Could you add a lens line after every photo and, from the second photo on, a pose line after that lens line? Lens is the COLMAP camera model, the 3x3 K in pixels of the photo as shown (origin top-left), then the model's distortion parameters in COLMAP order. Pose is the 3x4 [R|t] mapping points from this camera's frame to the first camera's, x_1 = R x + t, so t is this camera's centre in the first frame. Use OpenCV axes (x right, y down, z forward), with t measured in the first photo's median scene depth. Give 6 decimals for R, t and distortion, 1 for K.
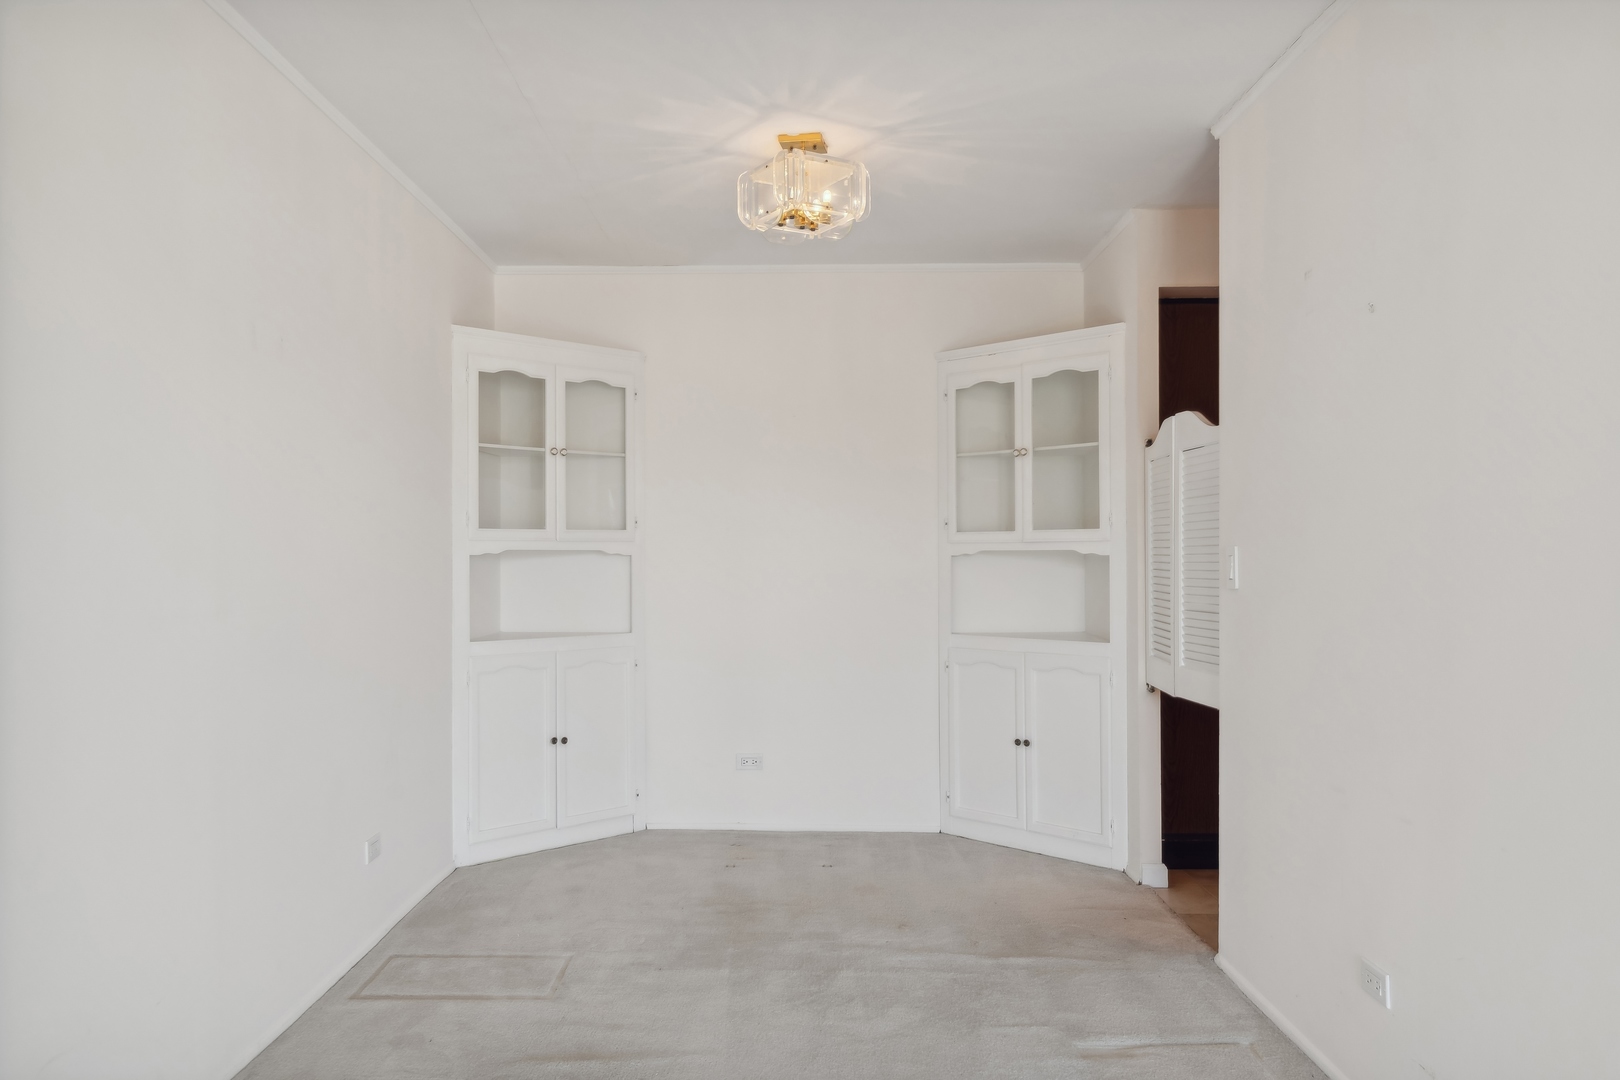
lens RADIAL K [[1117.0, 0, 804.6], [0, 1117.0, 549.8], [0, 0, 1]] dist [0.041286, 0.000207]
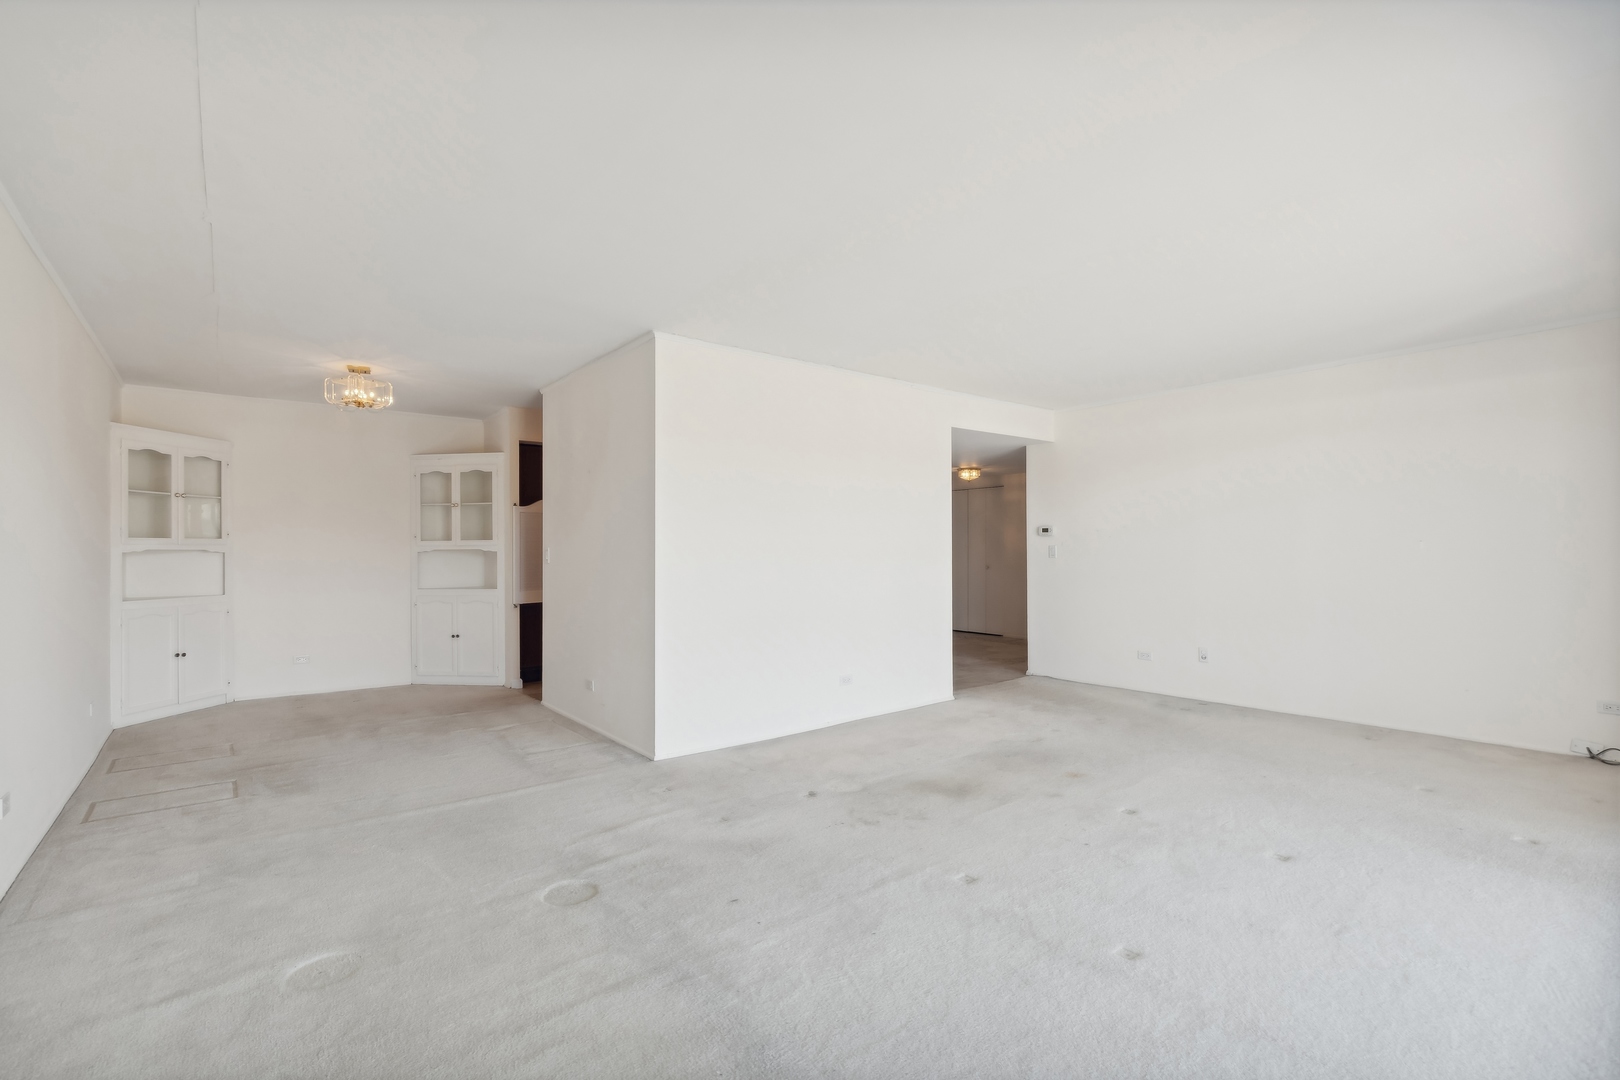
lens RADIAL K [[712.4, 0, 795.6], [0, 712.4, 550.2], [0, 0, 1]] dist [0.000214, 0.000182]
pose [[0.770846, -0.002176, 0.637017, -0.186202], [0.000544, 0.999996, 0.002757, -0.001440], [-0.637021, -0.001778, 0.770845, -0.518864]]
